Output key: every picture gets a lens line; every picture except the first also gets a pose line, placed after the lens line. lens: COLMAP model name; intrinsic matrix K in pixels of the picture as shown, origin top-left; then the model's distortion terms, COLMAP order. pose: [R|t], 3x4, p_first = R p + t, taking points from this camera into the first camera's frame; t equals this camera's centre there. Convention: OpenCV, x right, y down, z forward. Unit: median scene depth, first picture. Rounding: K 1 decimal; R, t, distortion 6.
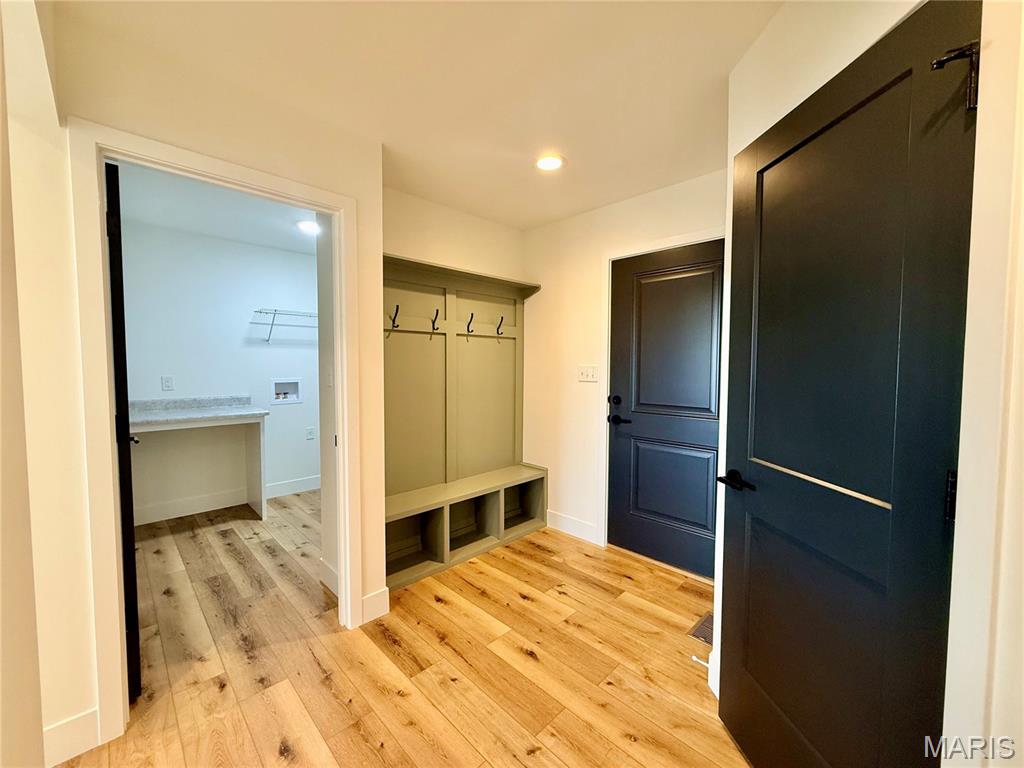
lens RADIAL K [[408.4, 0, 509.4], [0, 408.4, 384.5], [0, 0, 1]] dist [0.002883, -0.000240]
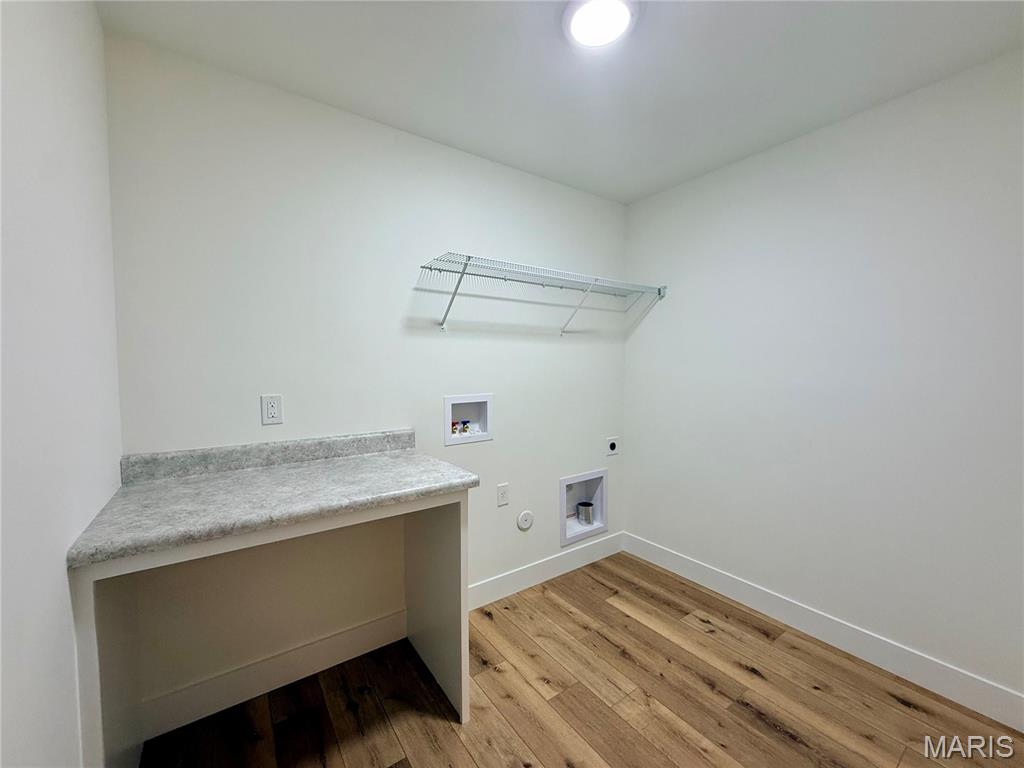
lens RADIAL K [[408.4, 0, 514.4], [0, 408.4, 383.3], [0, 0, 1]] dist [0.002883, -0.000240]
pose [[0.987474, -0.000715, -0.157781, -0.427625], [-0.000151, 0.999985, -0.005477, -0.028838], [0.157782, 0.005432, 0.987459, 0.510711]]
